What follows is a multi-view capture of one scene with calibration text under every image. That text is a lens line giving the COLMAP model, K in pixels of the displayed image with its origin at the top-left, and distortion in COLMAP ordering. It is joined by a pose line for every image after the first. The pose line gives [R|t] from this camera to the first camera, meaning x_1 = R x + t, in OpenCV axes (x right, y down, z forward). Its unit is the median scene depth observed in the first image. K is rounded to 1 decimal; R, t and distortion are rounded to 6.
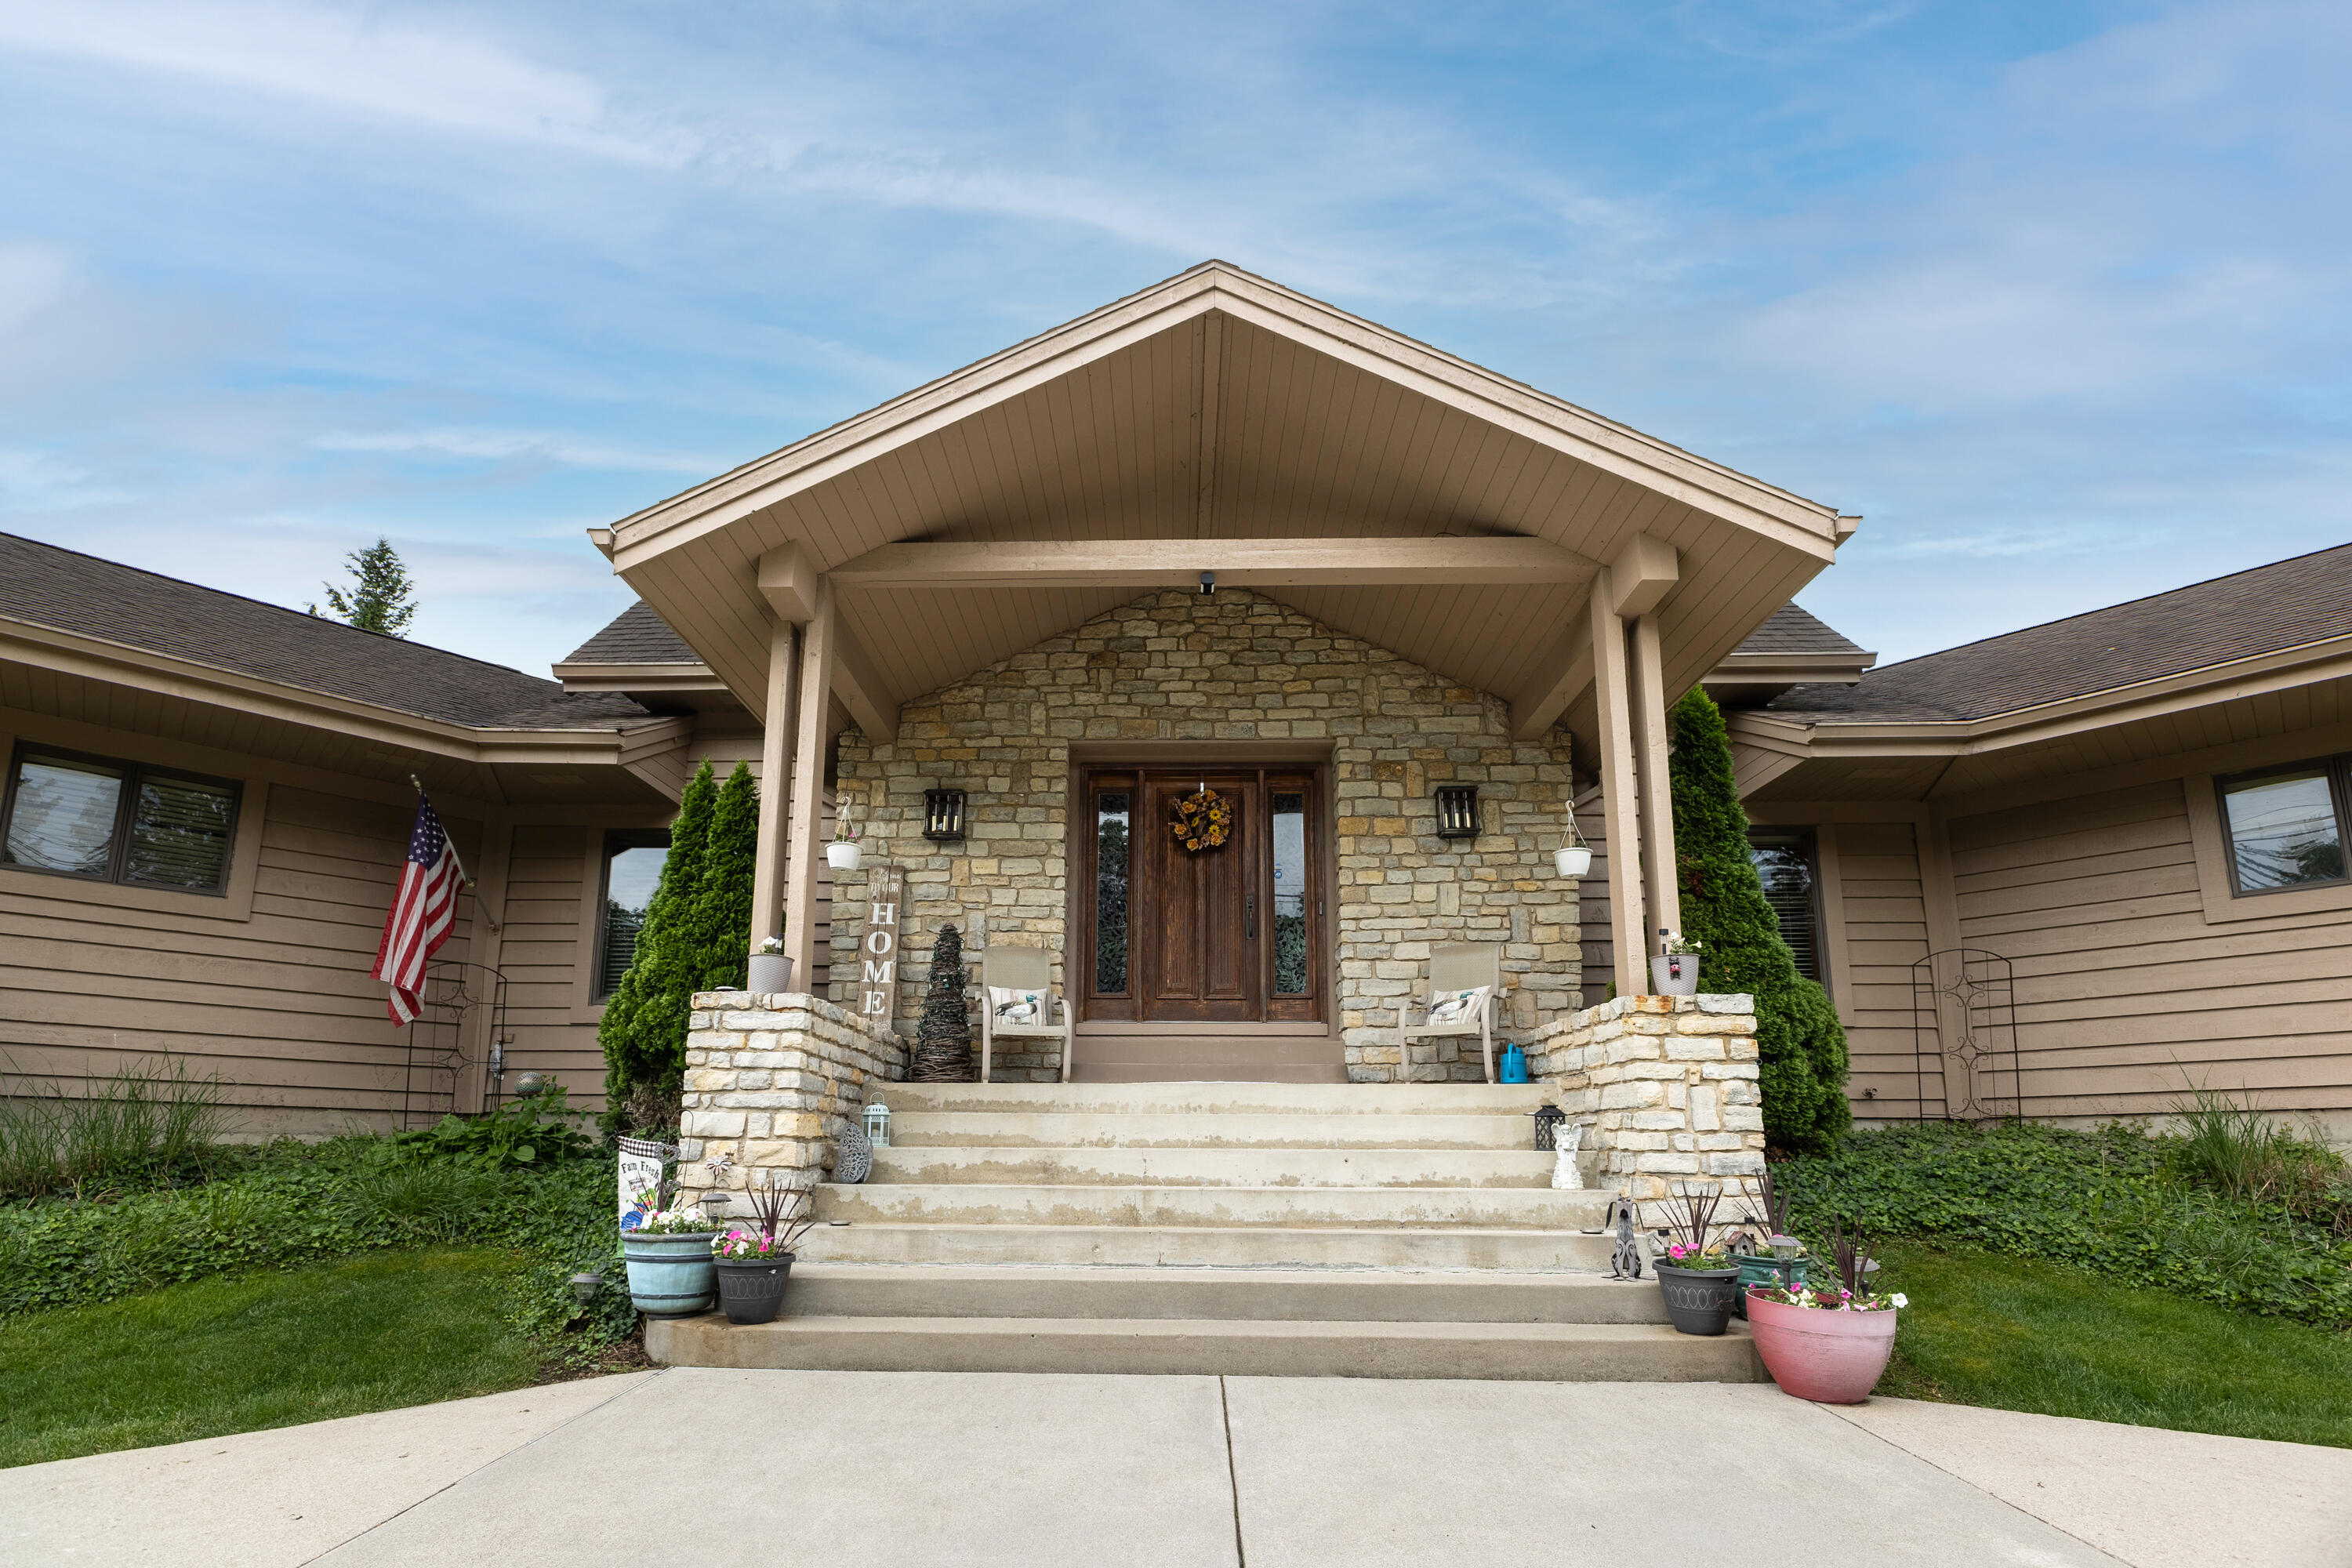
lens RADIAL K [[1074.8, 0, 1132.1], [0, 1074.8, 791.3], [0, 0, 1]] dist [-0.009012, 0.000114]
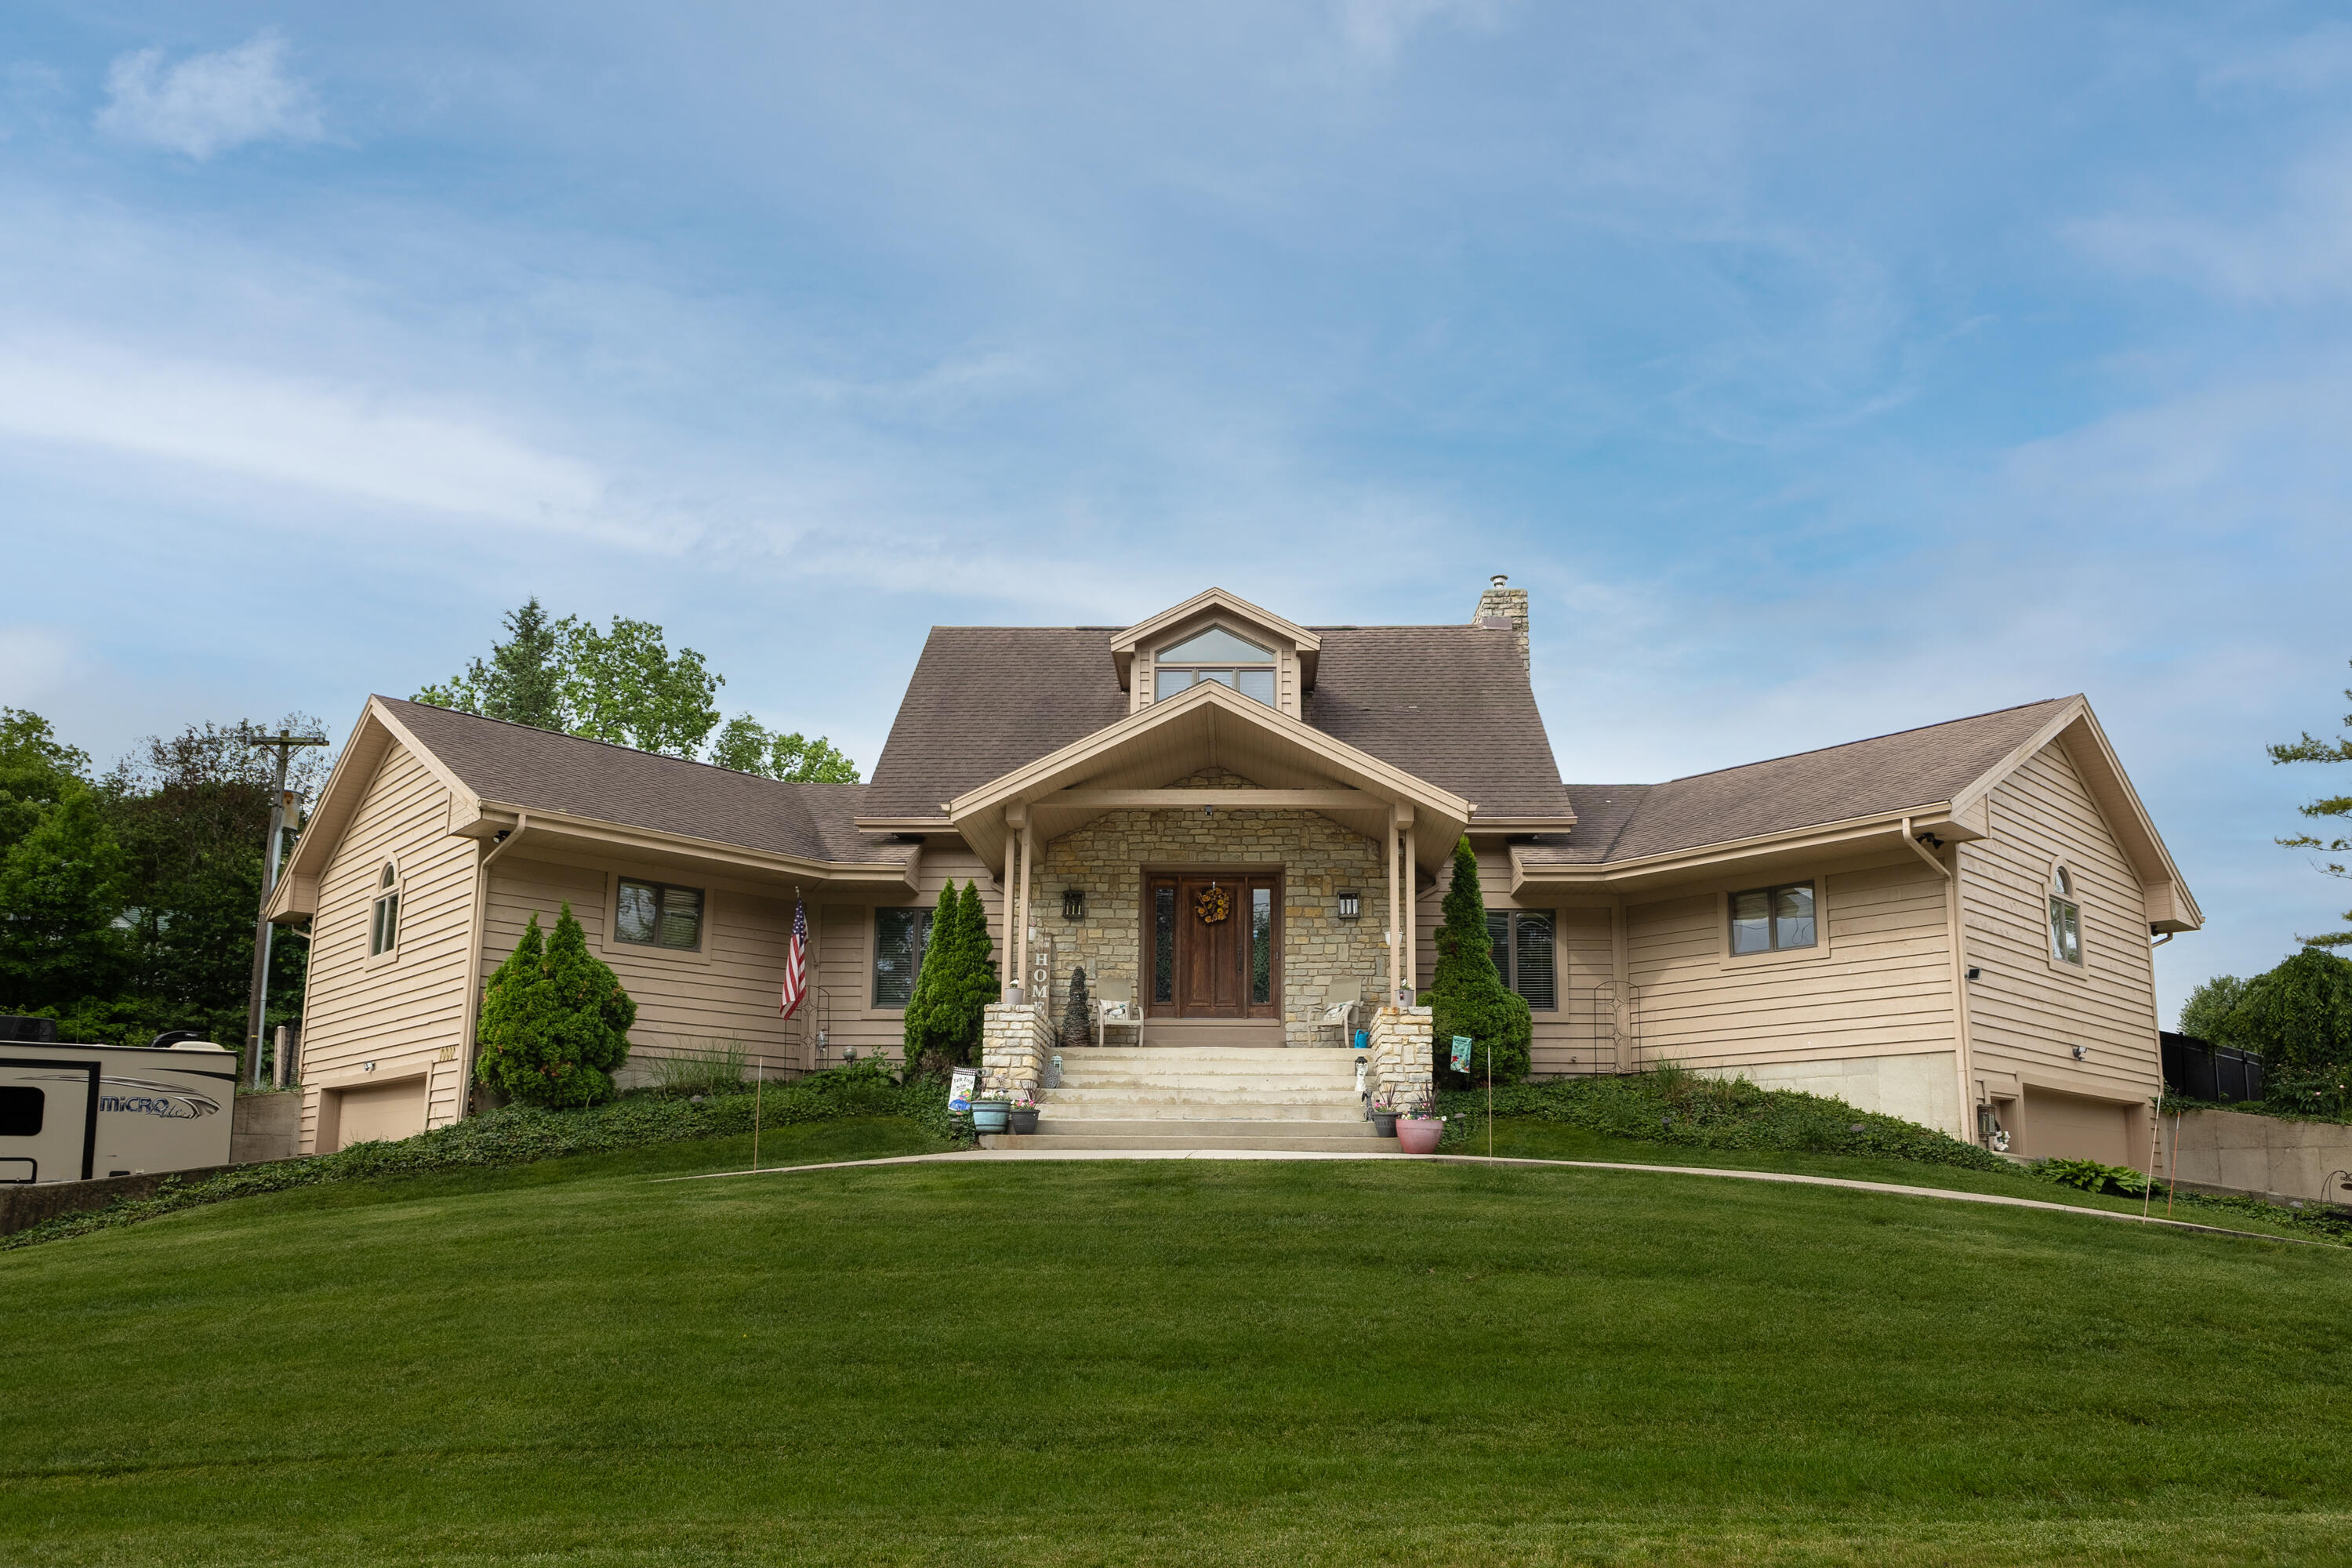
lens RADIAL K [[1450.2, 0, 1178.8], [0, 1450.2, 619.5], [0, 0, 1]] dist [0.008077, -0.002640]
pose [[0.999984, 0.000373, -0.005661, 0.022321], [-0.000713, 0.998187, -0.060181, -0.336309], [0.005628, 0.060184, 0.998171, -1.610587]]
